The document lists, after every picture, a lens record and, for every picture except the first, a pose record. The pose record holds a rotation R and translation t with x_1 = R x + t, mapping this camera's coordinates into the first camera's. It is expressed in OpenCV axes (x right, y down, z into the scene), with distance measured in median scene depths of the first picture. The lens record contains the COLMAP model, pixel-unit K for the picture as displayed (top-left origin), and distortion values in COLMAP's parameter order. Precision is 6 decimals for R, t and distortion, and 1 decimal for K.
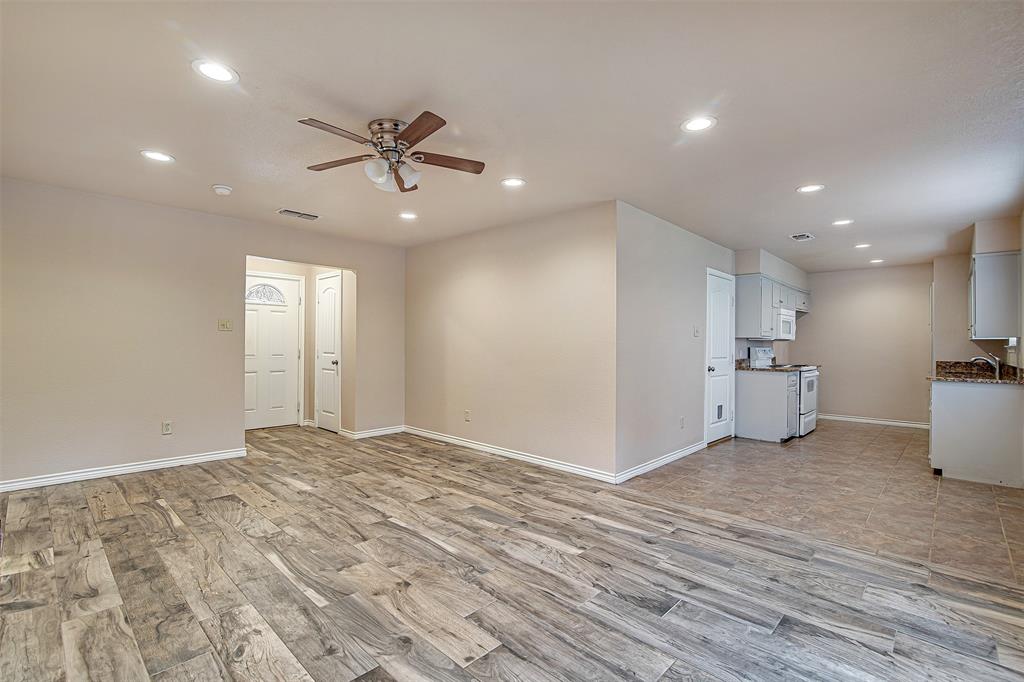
lens RADIAL K [[463.1, 0, 509.3], [0, 463.1, 341.7], [0, 0, 1]] dist [-0.011257, 0.000473]
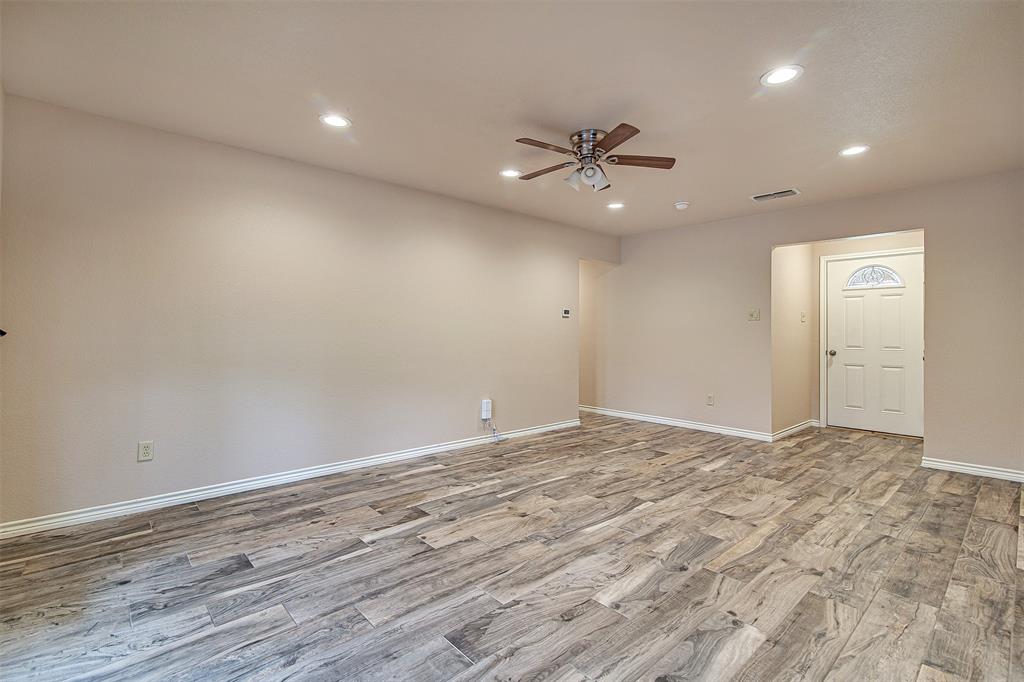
lens RADIAL K [[463.1, 0, 509.3], [0, 463.1, 341.7], [0, 0, 1]] dist [-0.011257, 0.000473]
pose [[-0.062234, 0.009956, -0.998012, 0.732335], [-0.004802, 0.999936, 0.010275, 0.026545], [0.998050, 0.005432, -0.062183, 0.734158]]
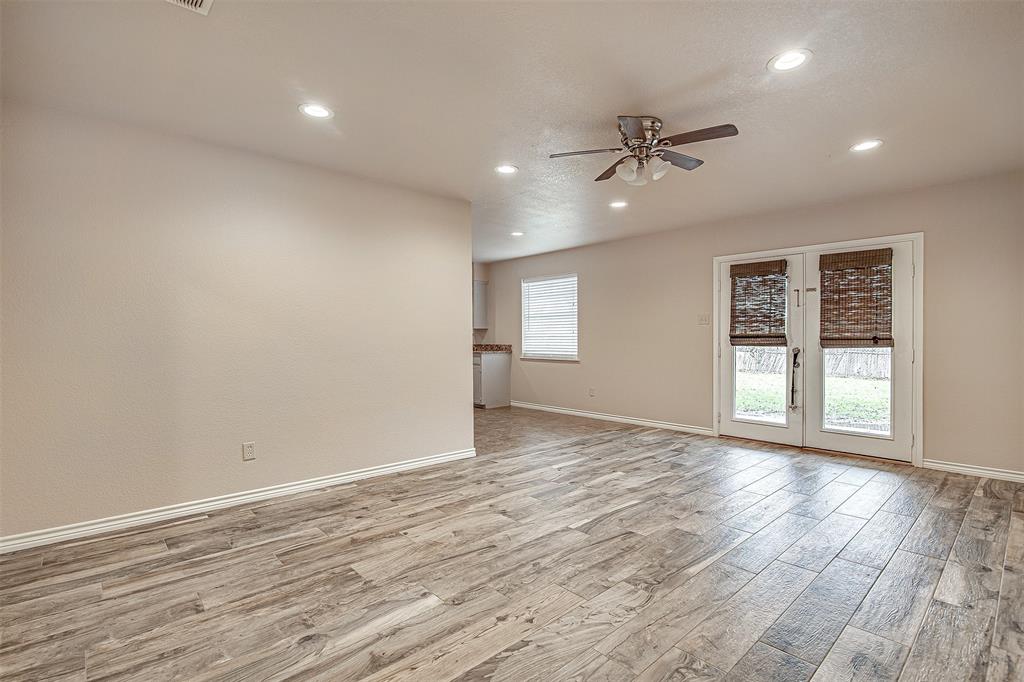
lens RADIAL K [[488.8, 0, 505.5], [0, 488.8, 339.5], [0, 0, 1]] dist [-0.023039, 0.000558]
pose [[0.075257, -0.016474, 0.997028, -1.168049], [0.001983, 0.999864, 0.016371, 0.003573], [-0.997162, 0.000745, 0.075280, 1.026791]]
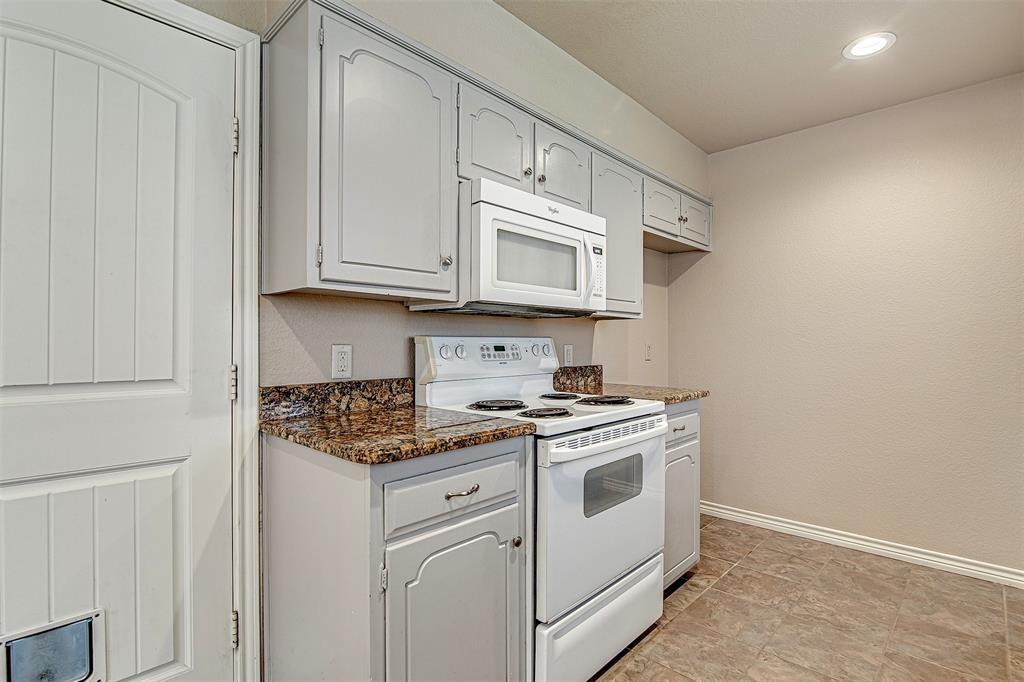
lens RADIAL K [[488.8, 0, 505.5], [0, 488.8, 339.5], [0, 0, 1]] dist [-0.023039, 0.000558]
pose [[0.999926, -0.010919, 0.005322, 1.146459], [0.010931, 0.999937, -0.002350, 0.030400], [-0.005296, 0.002408, 0.999983, 1.410869]]
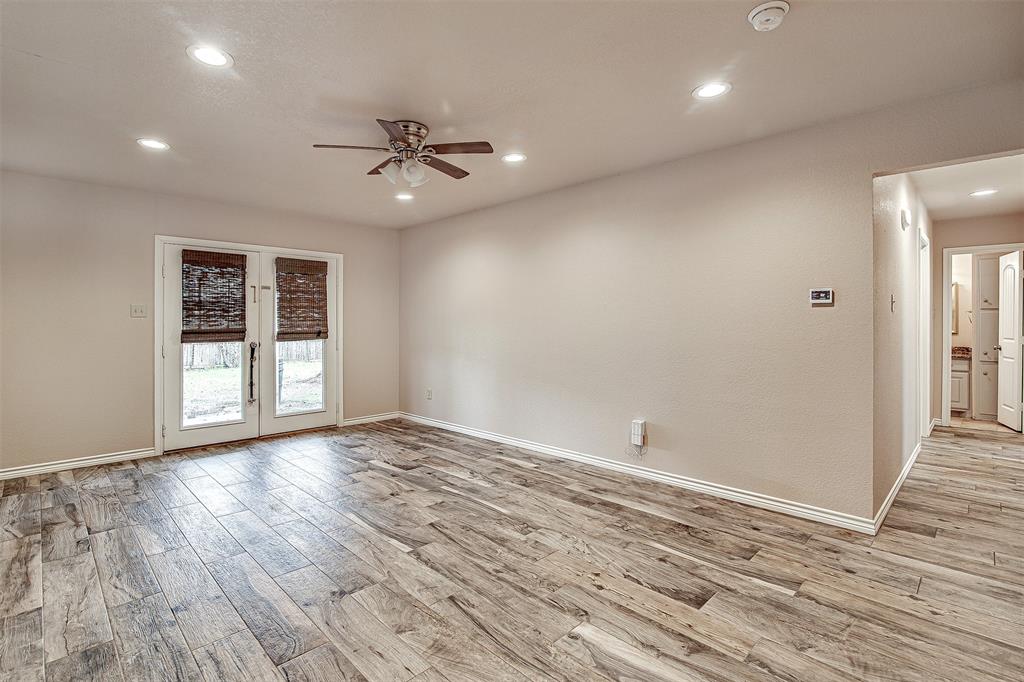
lens RADIAL K [[488.8, 0, 505.5], [0, 488.8, 339.5], [0, 0, 1]] dist [-0.023039, 0.000558]
pose [[-0.999889, -0.008553, 0.012168, -0.419870], [-0.008158, 0.999448, 0.032204, -0.010576], [-0.012437, 0.032101, -0.999407, 1.778024]]
